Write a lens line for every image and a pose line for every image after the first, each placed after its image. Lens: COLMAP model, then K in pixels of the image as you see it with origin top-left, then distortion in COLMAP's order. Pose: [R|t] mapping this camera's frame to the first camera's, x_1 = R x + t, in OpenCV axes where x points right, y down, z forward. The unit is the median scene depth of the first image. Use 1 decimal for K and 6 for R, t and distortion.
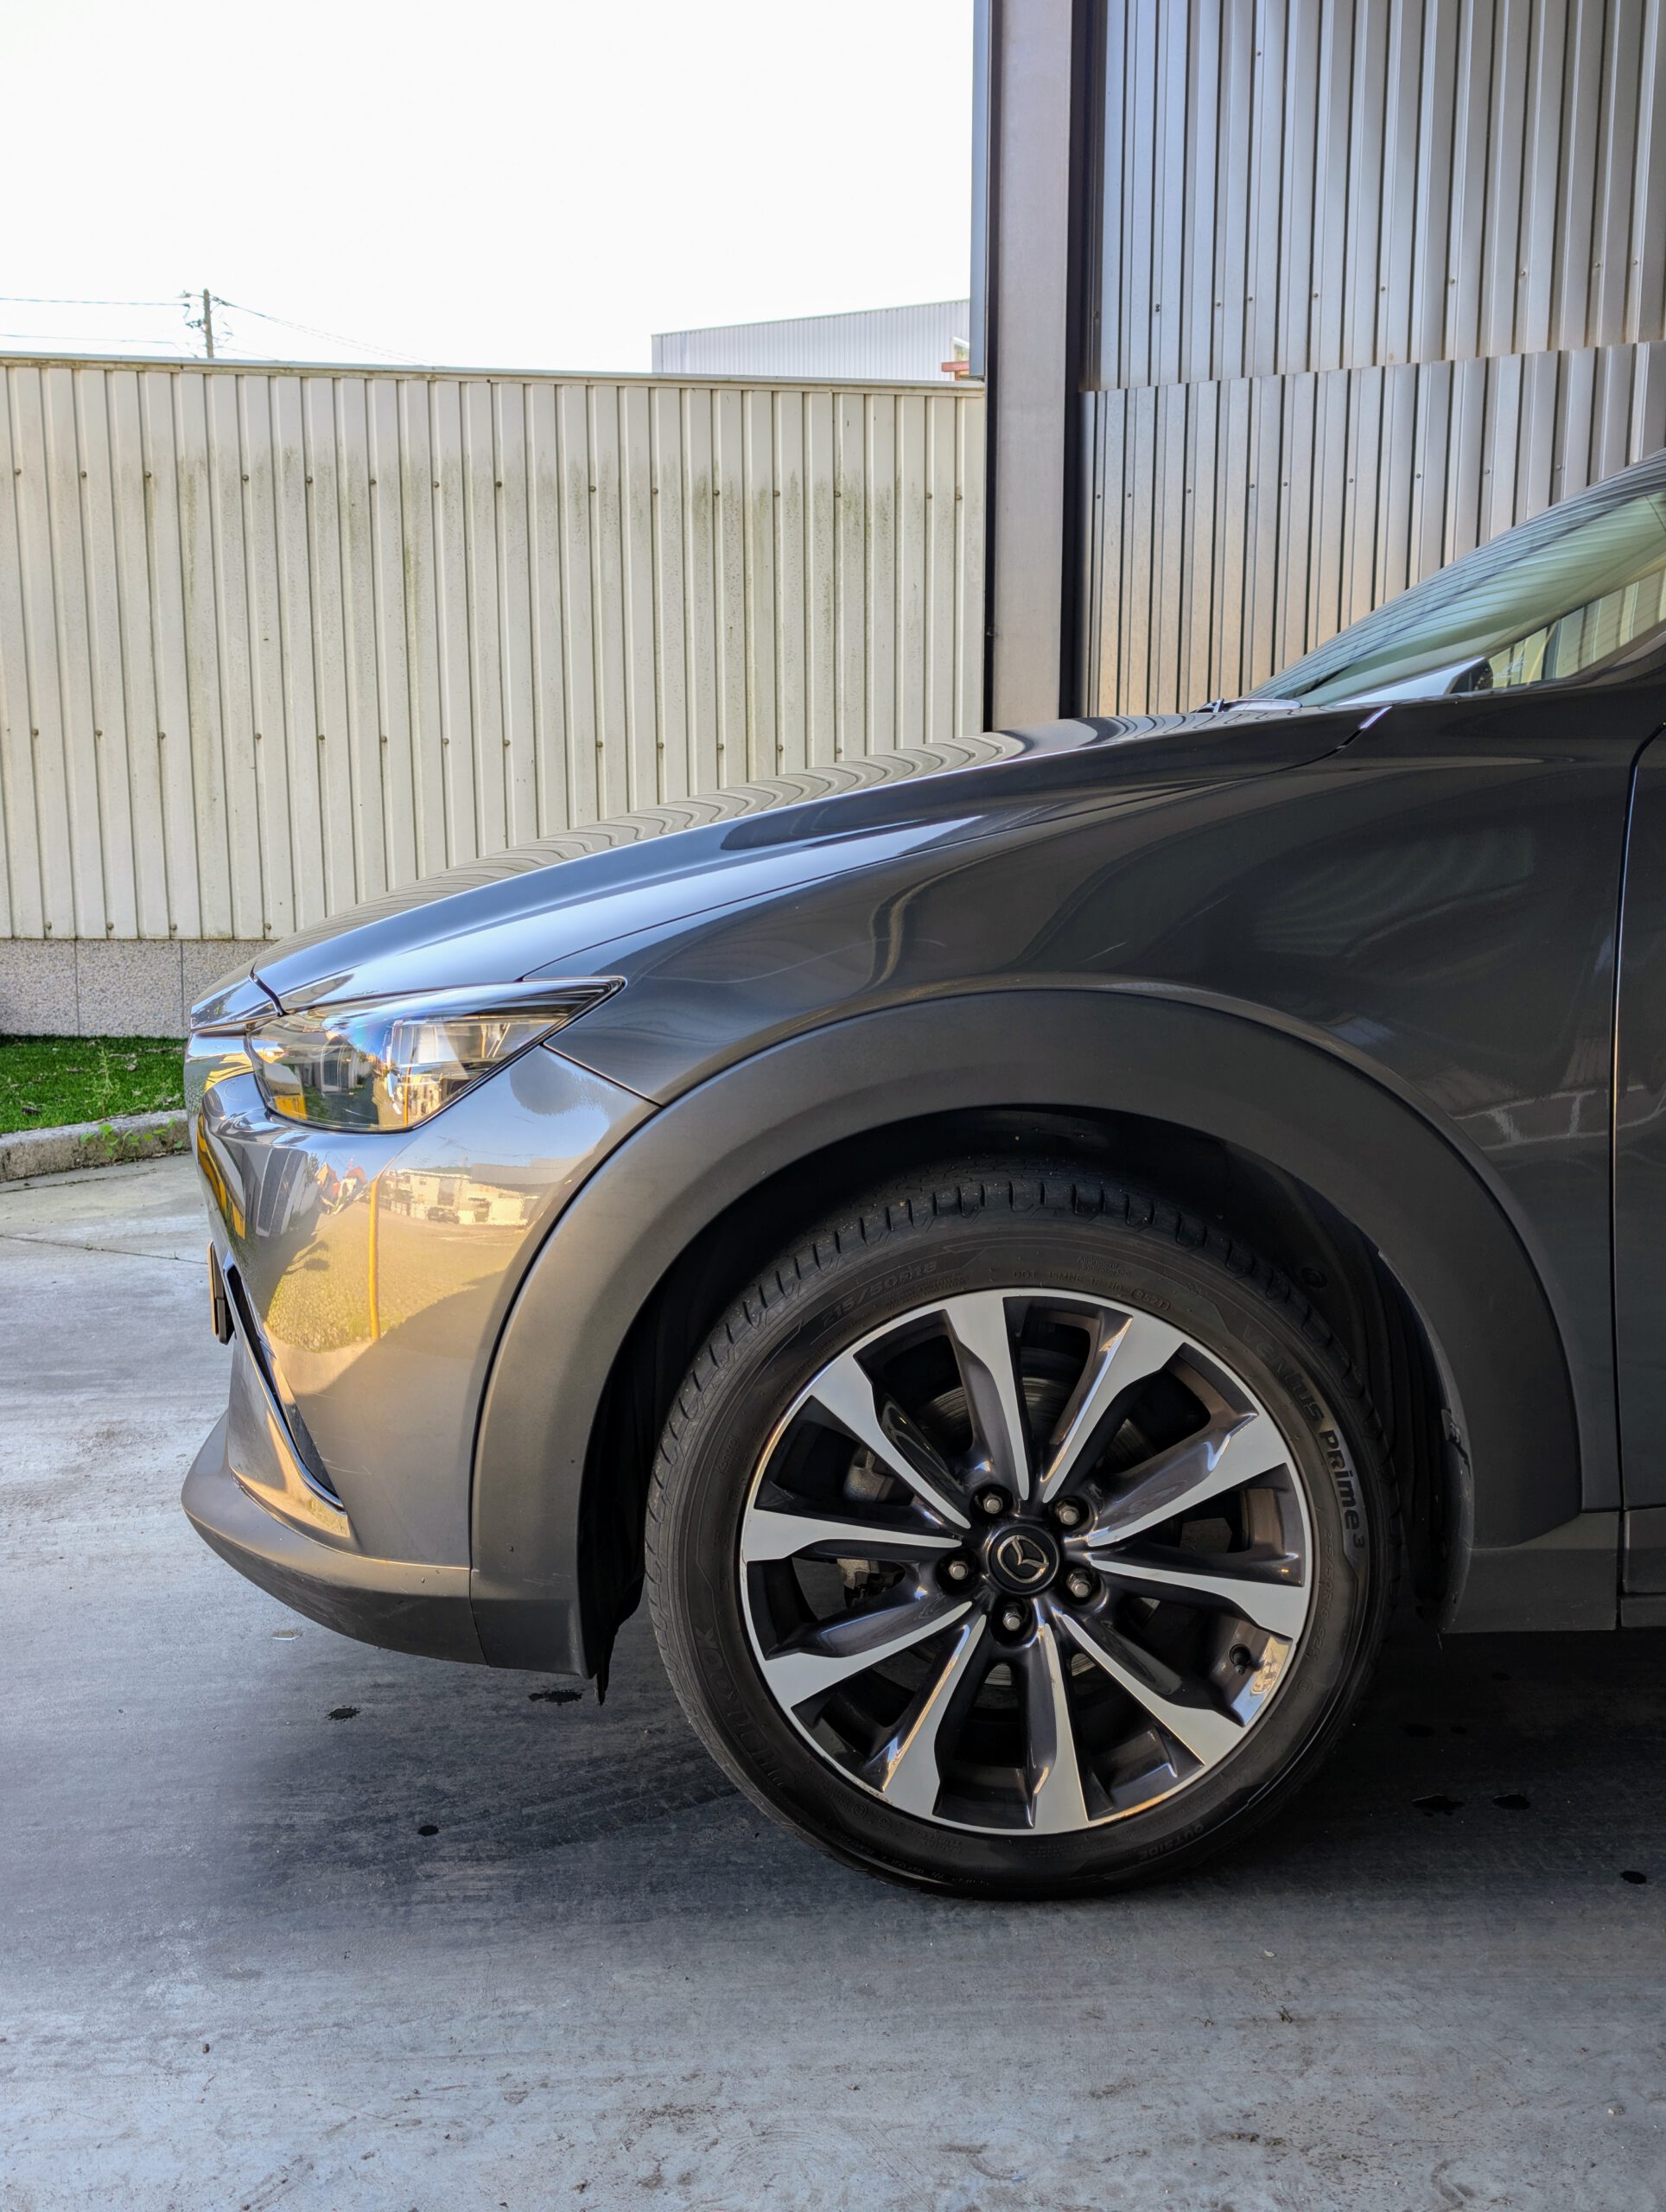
lens RADIAL K [[1997.3, 0, 839.7], [0, 1997.3, 1088.9], [0, 0, 1]] dist [-0.008780, 0.007197]
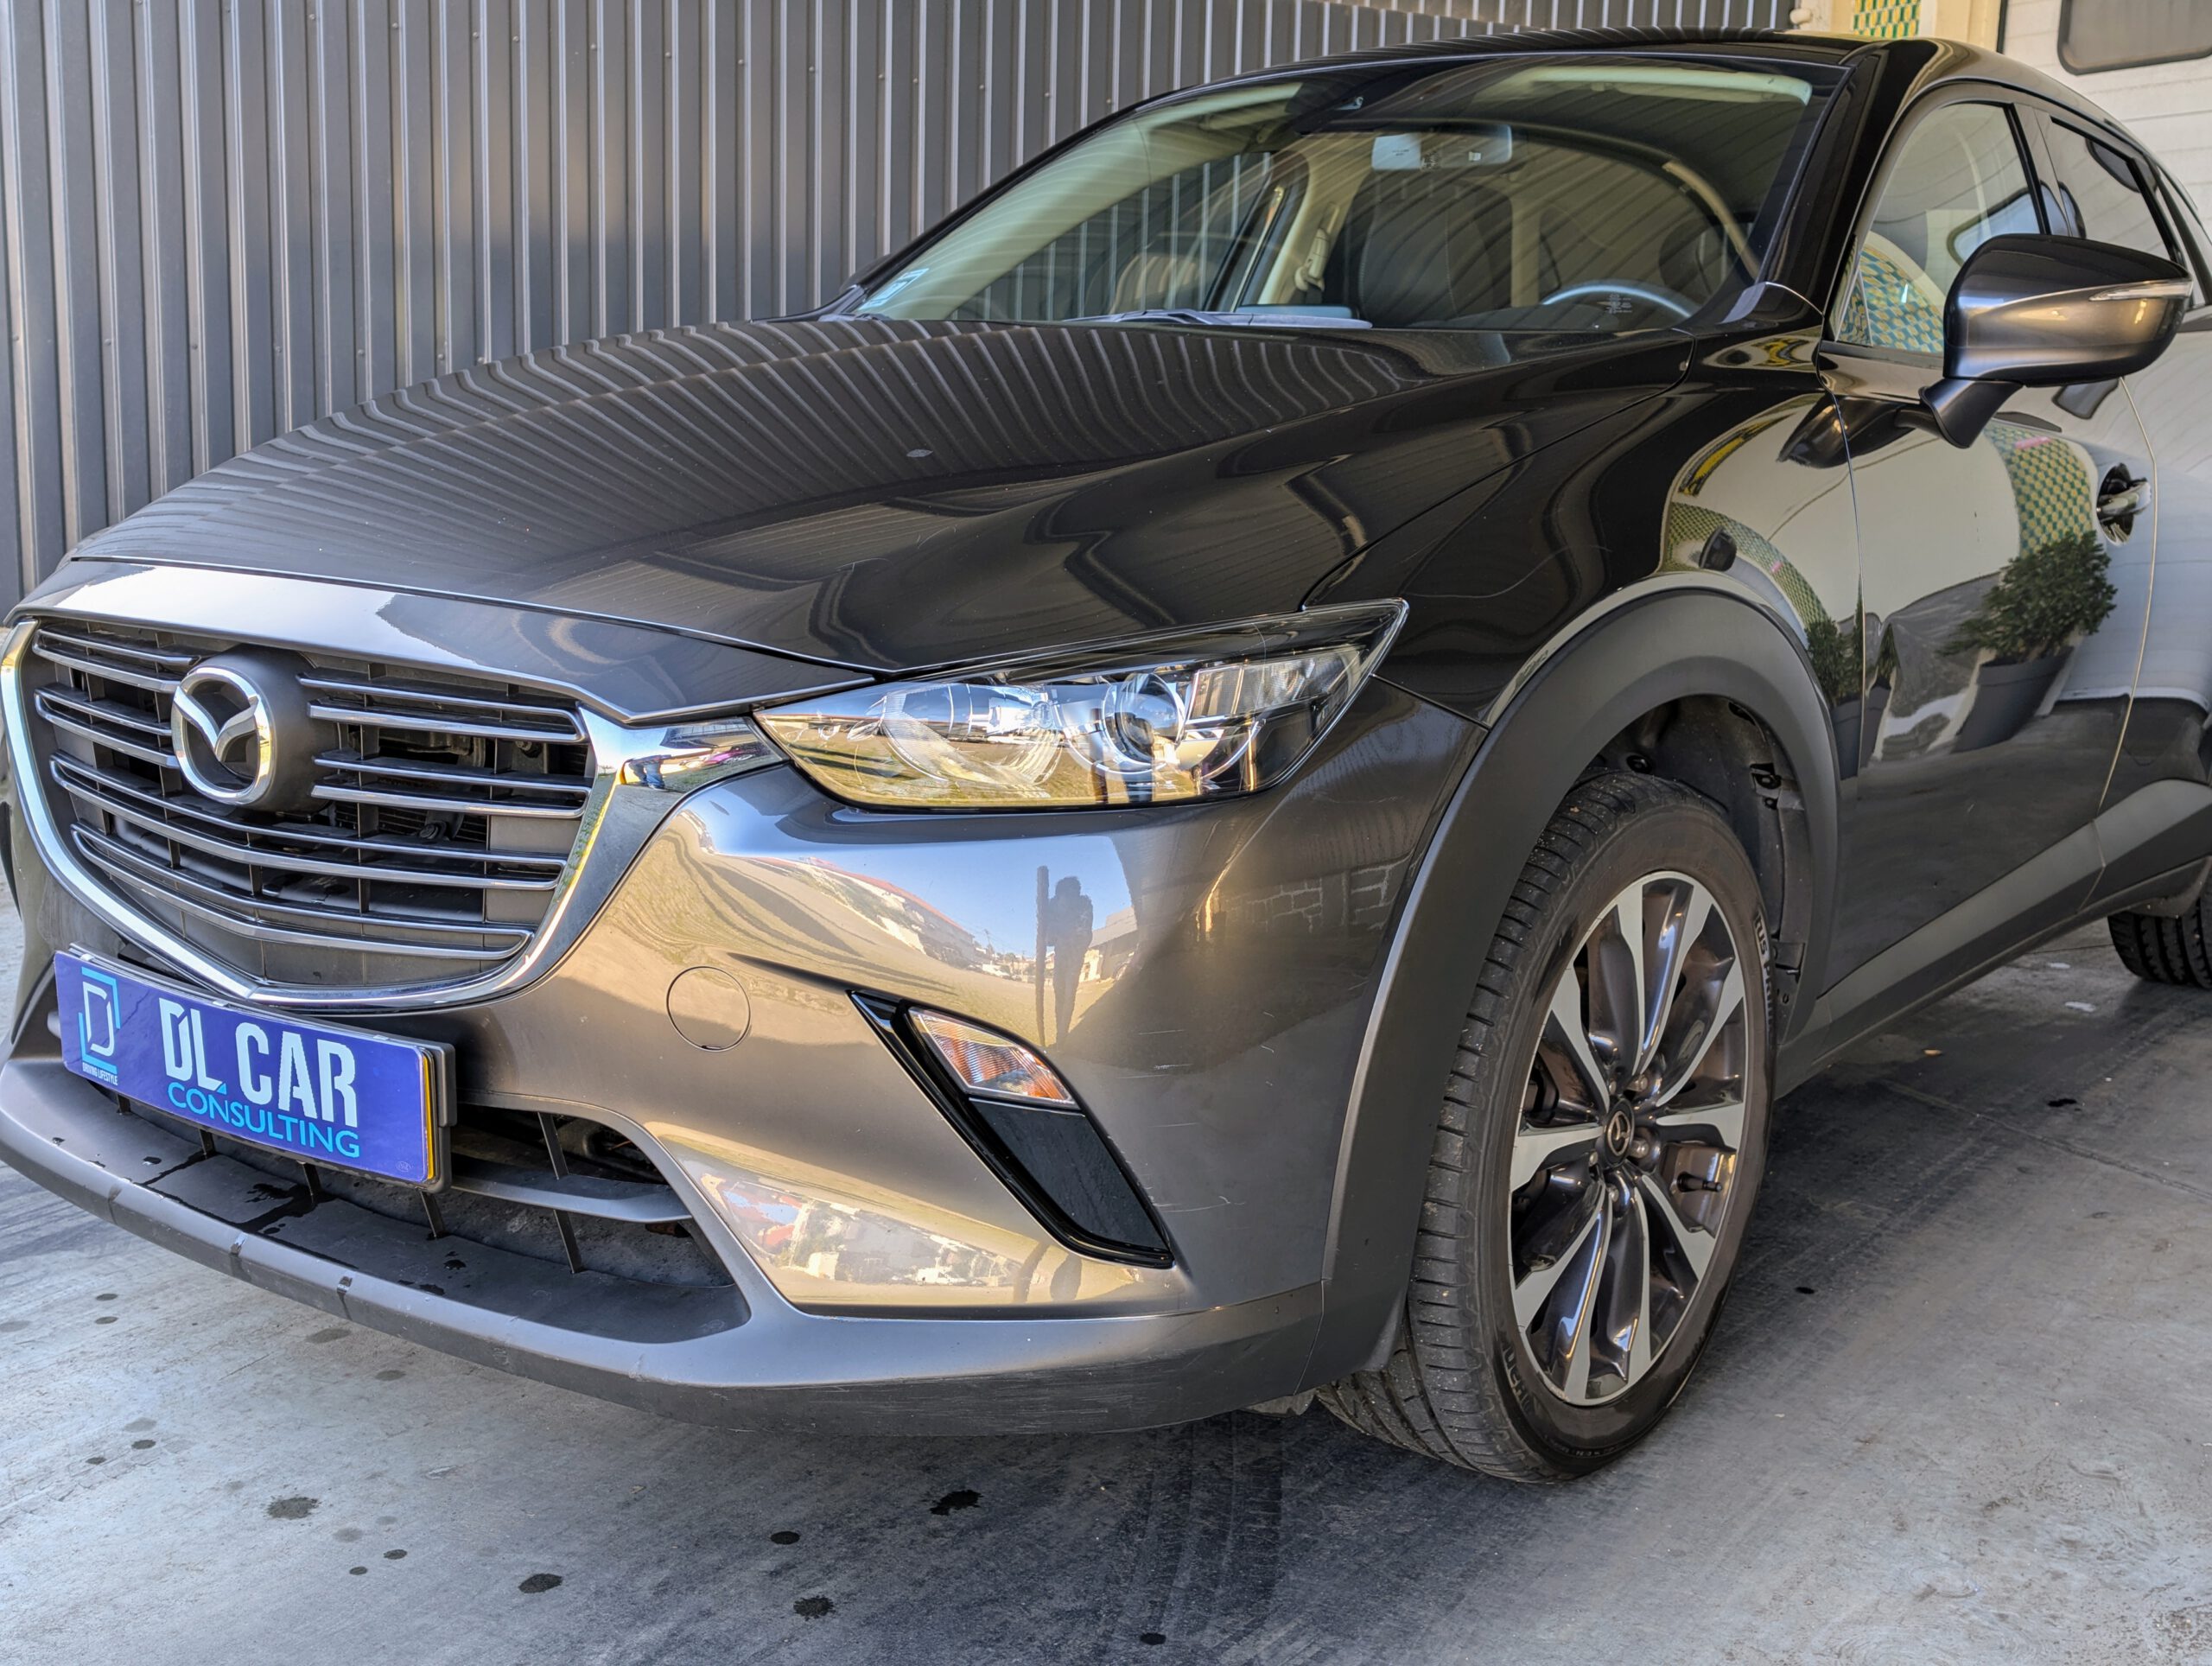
lens RADIAL K [[2461.4, 0, 1105.7], [0, 2461.4, 837.2], [0, 0, 1]] dist [-0.005684, 0.000000]
pose [[0.615251, -0.122142, 0.778811, -1.070300], [0.097781, 0.992119, 0.078349, -0.047319], [-0.782243, 0.027949, 0.622346, 0.399856]]
